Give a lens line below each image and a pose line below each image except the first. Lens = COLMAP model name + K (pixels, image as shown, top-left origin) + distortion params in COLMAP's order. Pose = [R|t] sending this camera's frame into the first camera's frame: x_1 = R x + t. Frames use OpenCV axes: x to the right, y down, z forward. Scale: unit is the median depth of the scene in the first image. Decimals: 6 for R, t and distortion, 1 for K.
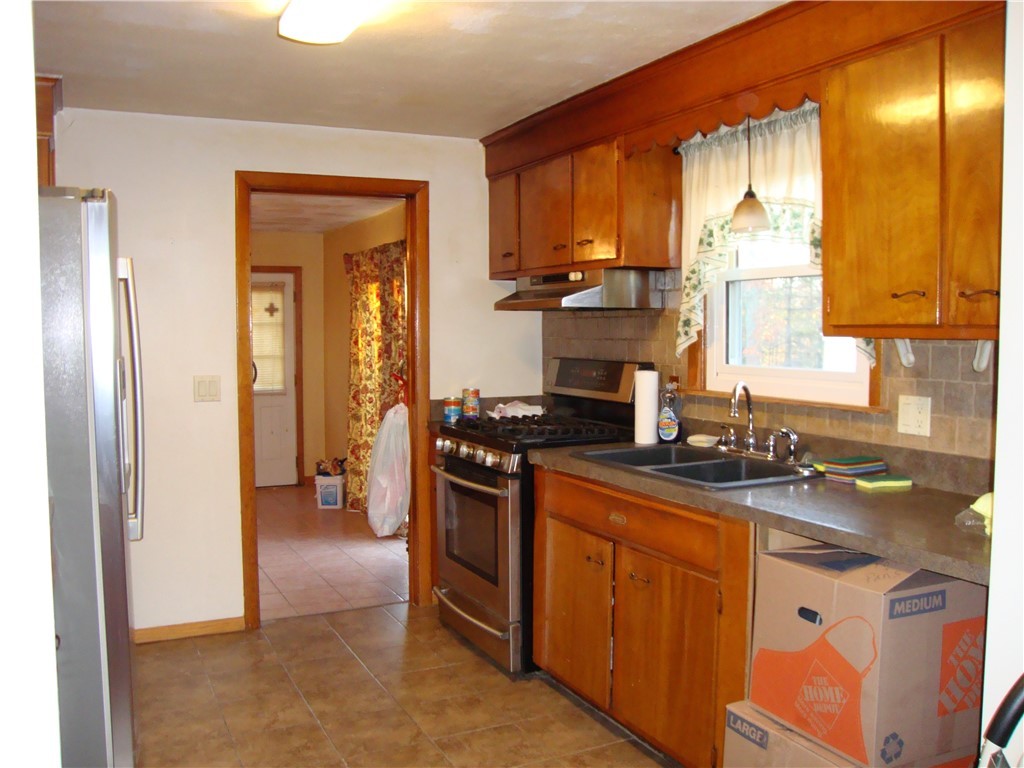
lens RADIAL K [[912.7, 0, 512.3], [0, 912.7, 386.2], [0, 0, 1]] dist [-0.145385, 0.091517]
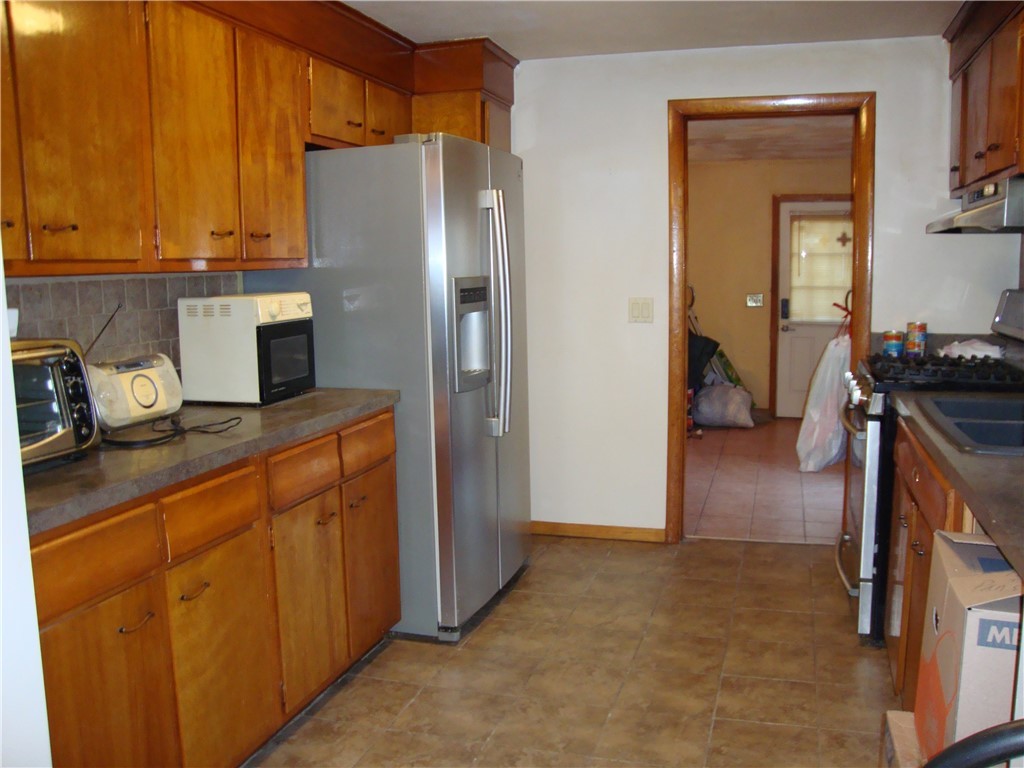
lens RADIAL K [[912.7, 0, 514.0], [0, 912.7, 390.4], [0, 0, 1]] dist [-0.145385, 0.091517]
pose [[0.746846, 0.087707, -0.659188, 0.273235], [-0.033026, 0.994933, 0.094960, -0.000720], [0.664177, -0.049150, 0.745958, 0.099901]]
